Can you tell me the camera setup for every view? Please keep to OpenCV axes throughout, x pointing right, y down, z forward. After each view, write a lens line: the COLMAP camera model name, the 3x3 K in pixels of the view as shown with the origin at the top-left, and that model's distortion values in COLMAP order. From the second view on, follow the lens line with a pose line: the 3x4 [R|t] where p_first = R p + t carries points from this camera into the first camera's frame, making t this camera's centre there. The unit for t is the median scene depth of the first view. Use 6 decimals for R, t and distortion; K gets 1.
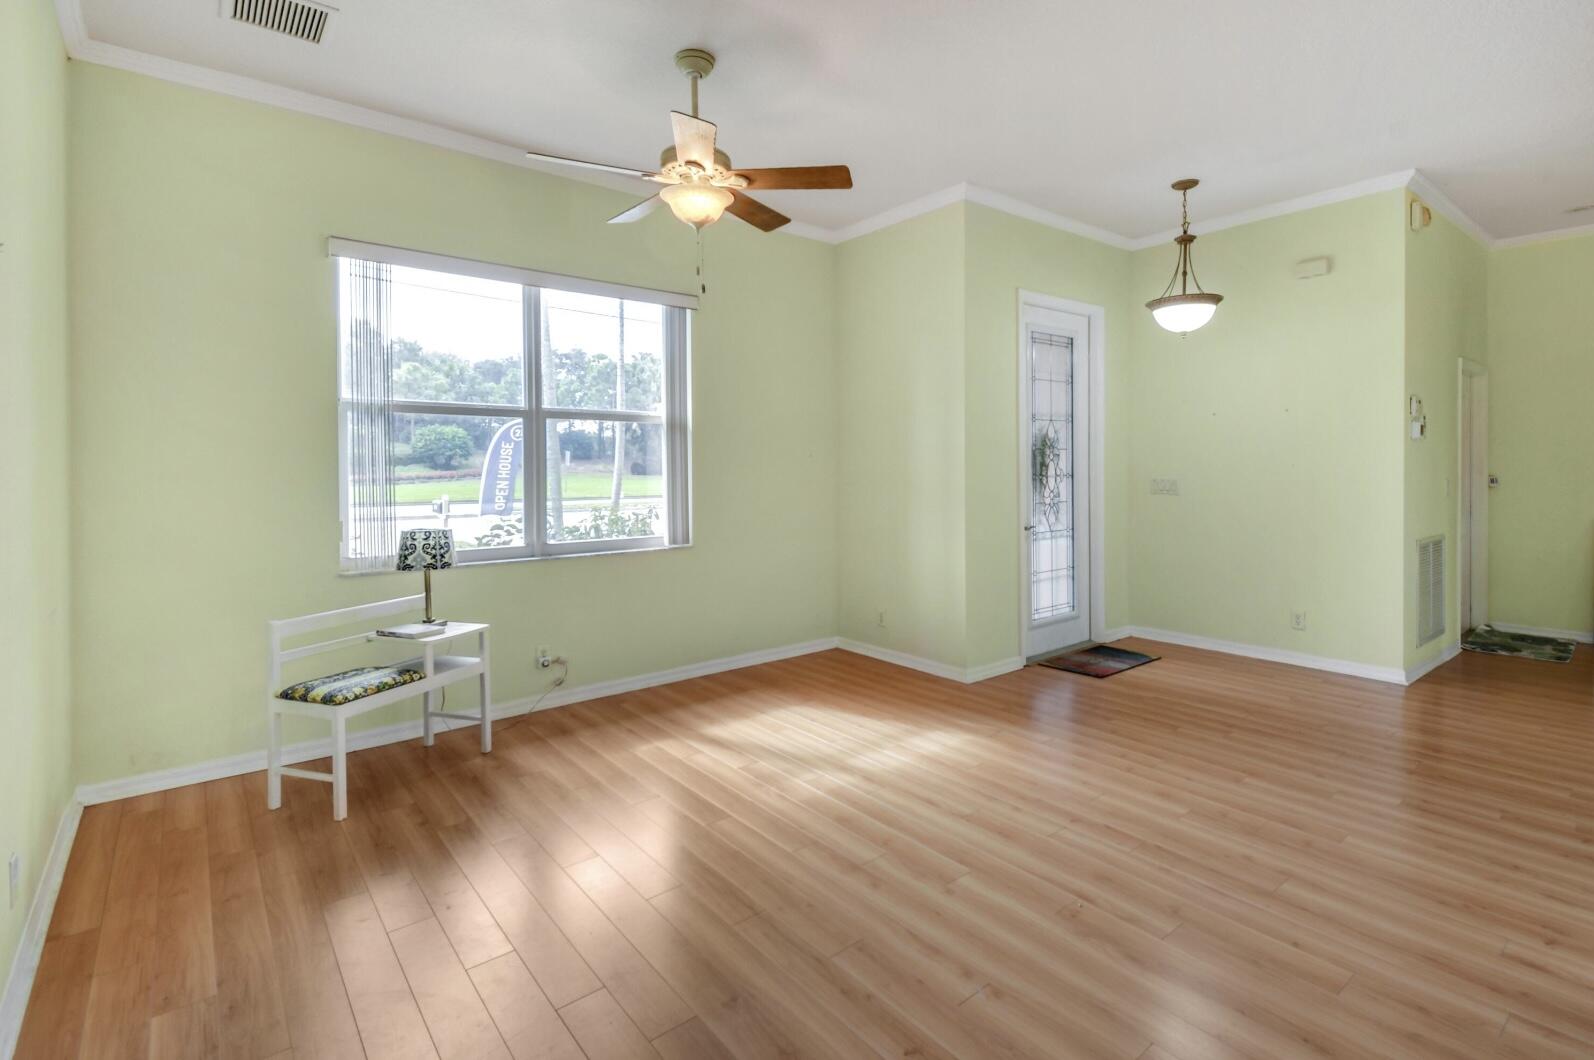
lens RADIAL K [[754.2, 0, 836.2], [0, 754.2, 480.9], [0, 0, 1]] dist [0.001805, -0.001614]
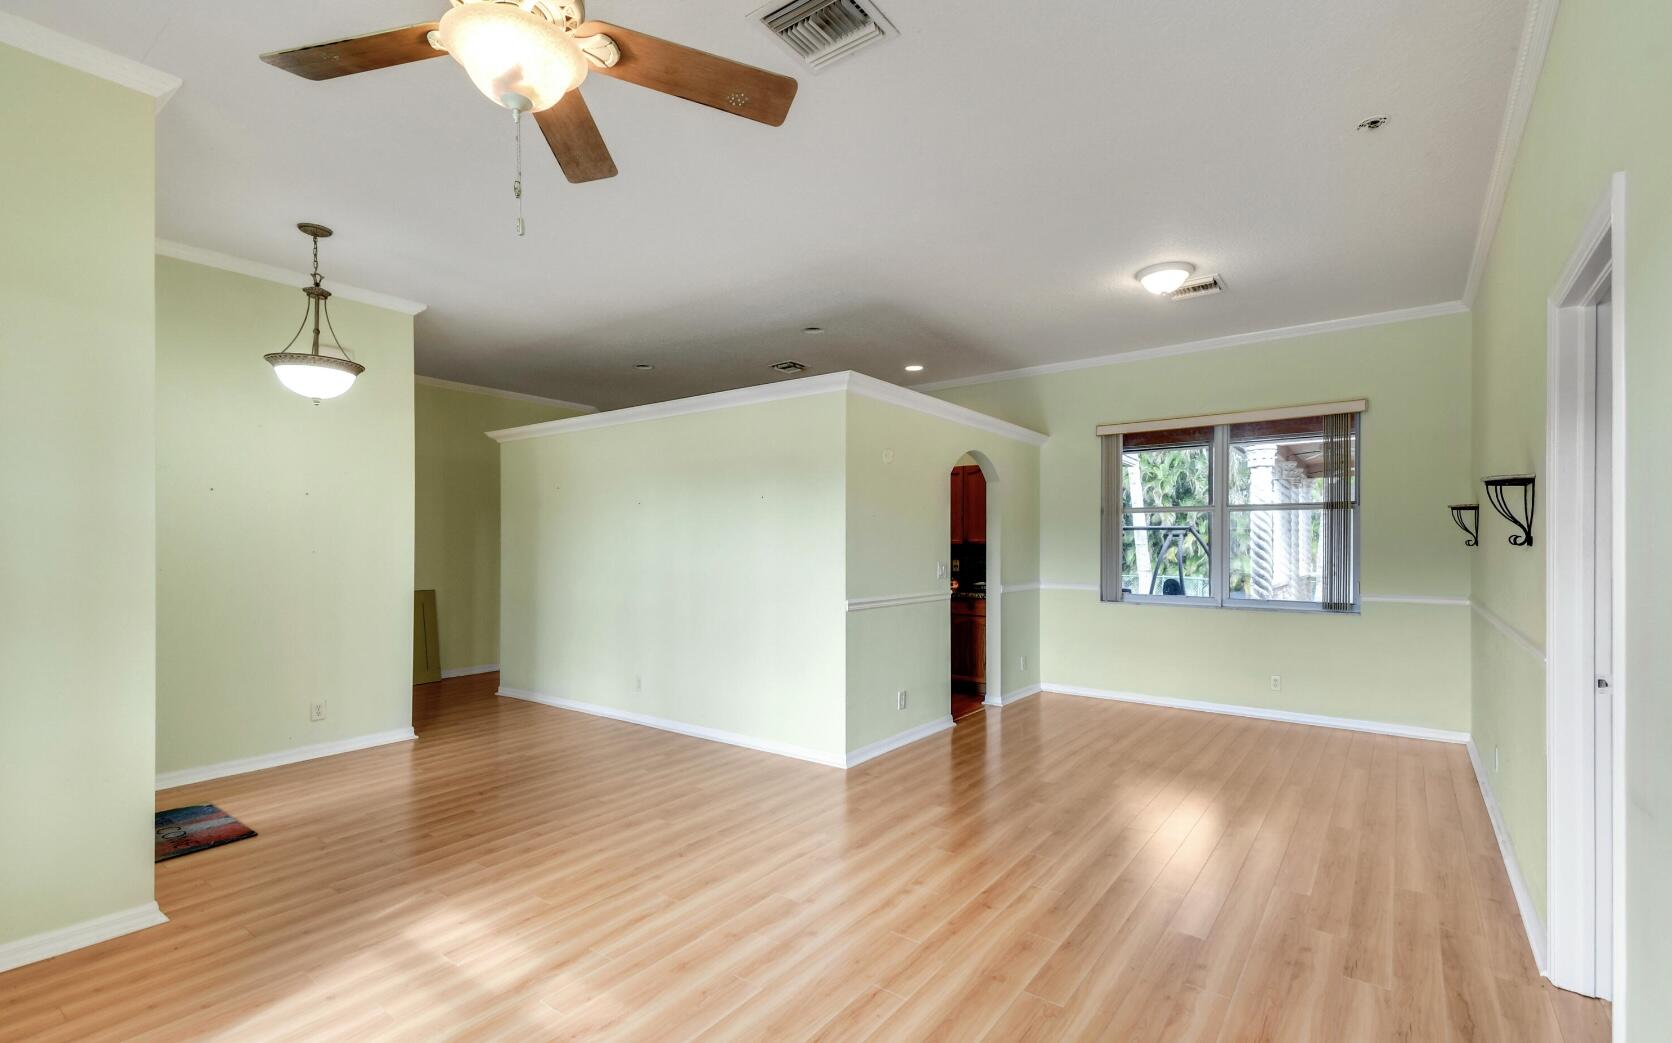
lens RADIAL K [[751.5, 0, 836.4], [0, 751.5, 541.0], [0, 0, 1]] dist [0.005802, -0.004740]
pose [[-0.233780, 0.007600, 0.972260, -0.766747], [0.030086, 0.999547, -0.000580, -0.019263], [-0.971824, 0.029116, -0.233903, 0.912851]]
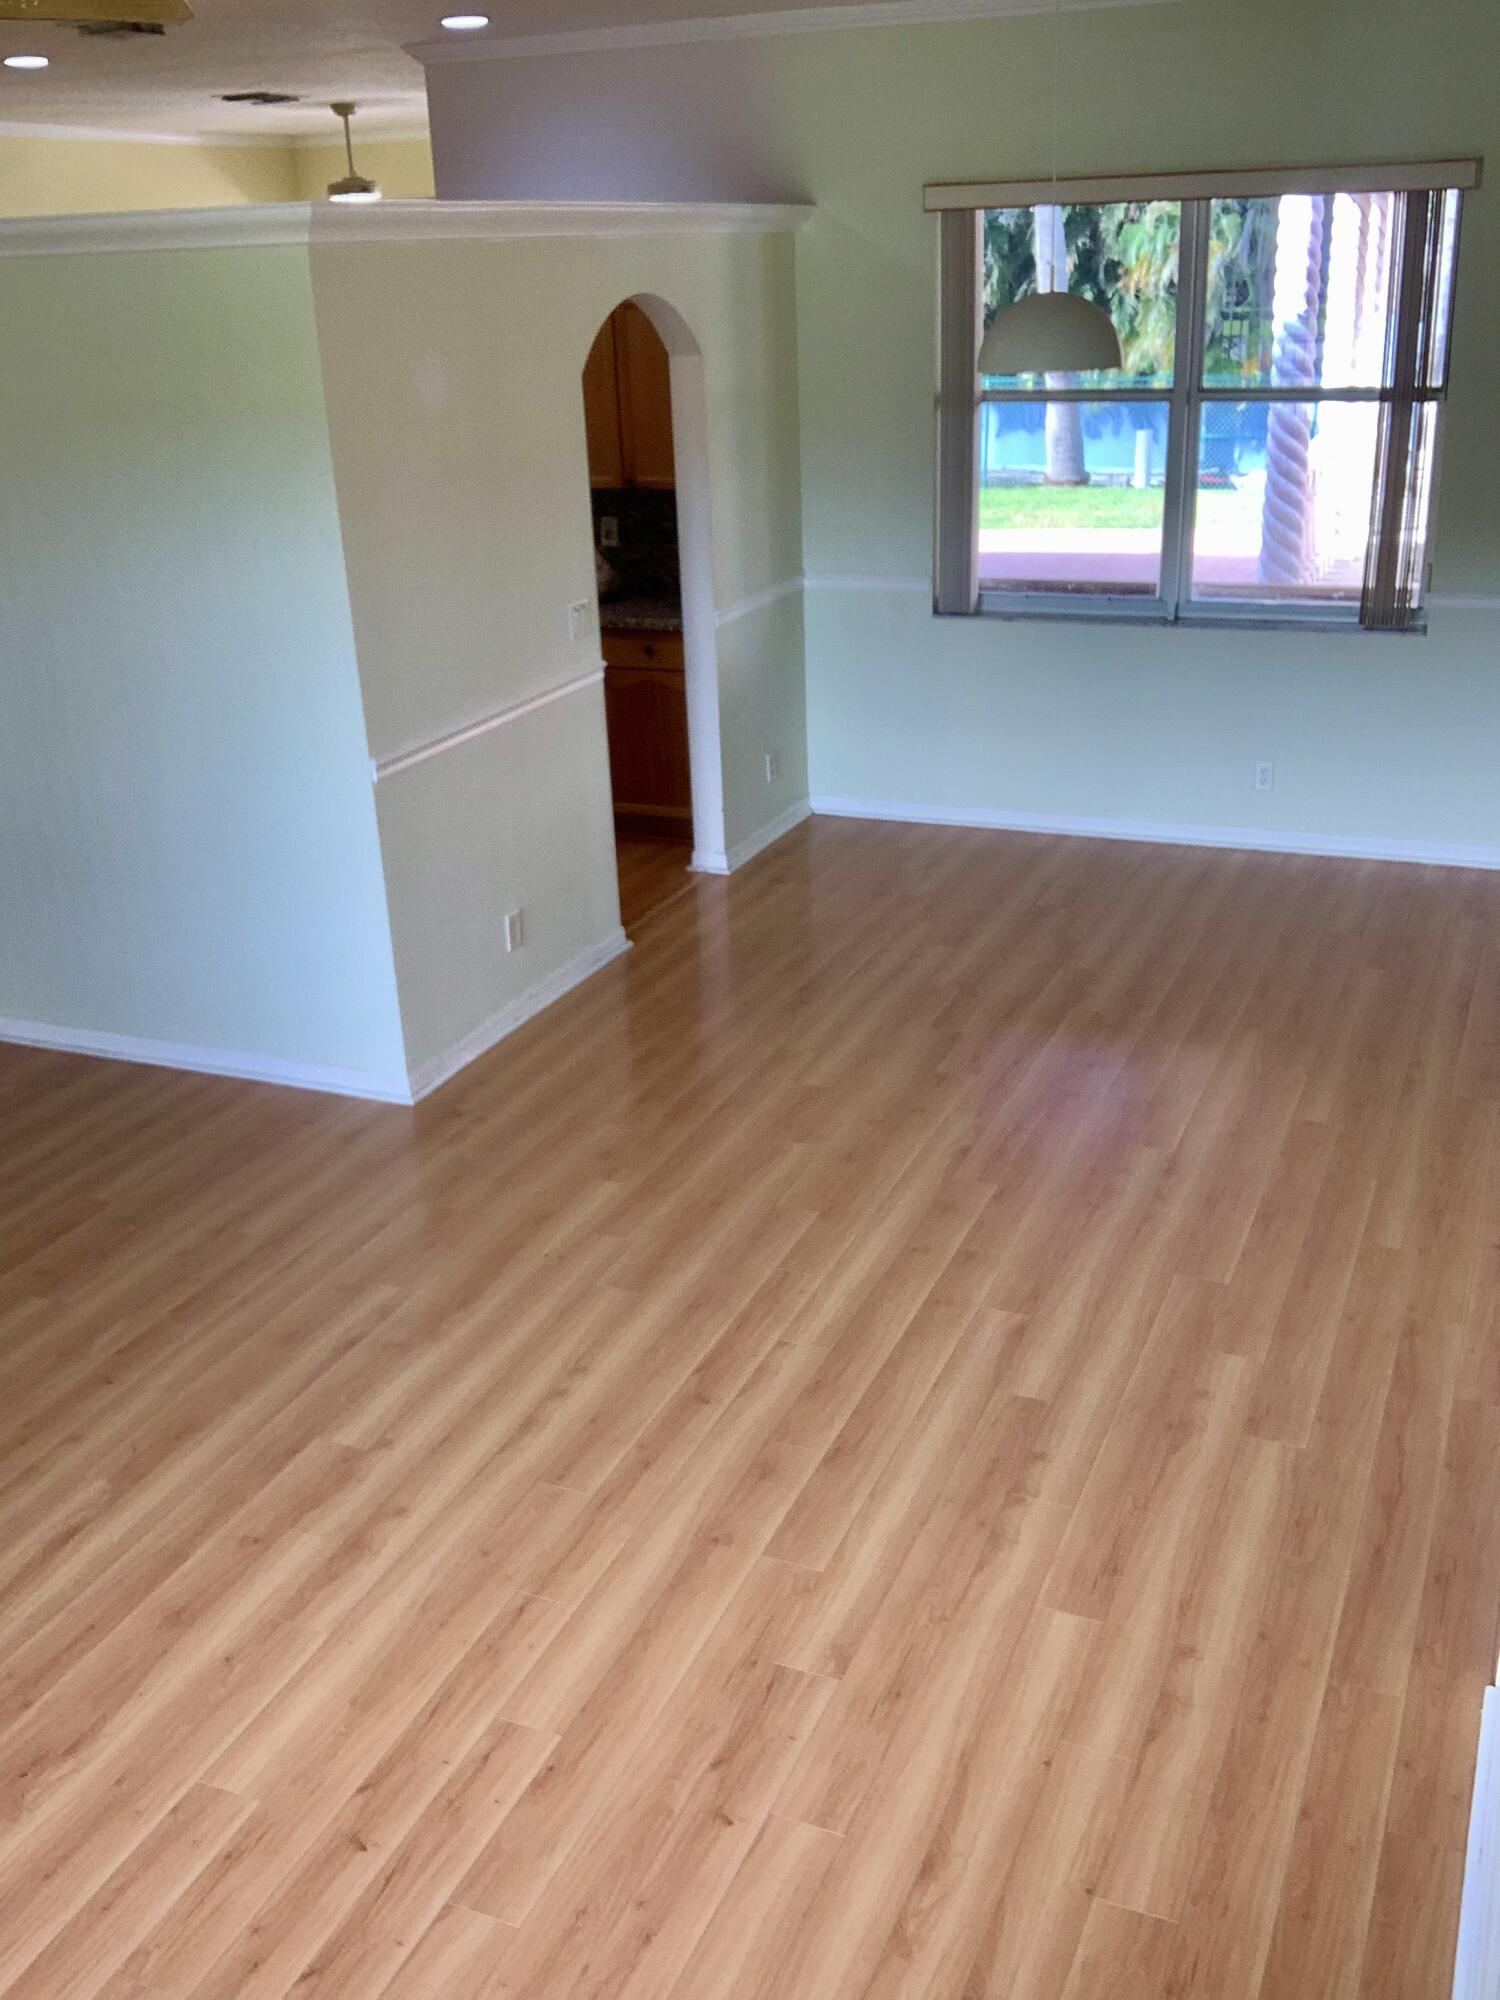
lens RADIAL K [[1853.0, 0, 791.0], [0, 1853.0, 1017.2], [0, 0, 1]] dist [-0.002422, 0.000000]
pose [[-0.465352, -0.317591, 0.826186, -0.915043], [0.061800, 0.919475, 0.388261, -0.297734], [-0.882966, 0.231736, -0.408252, 0.940395]]
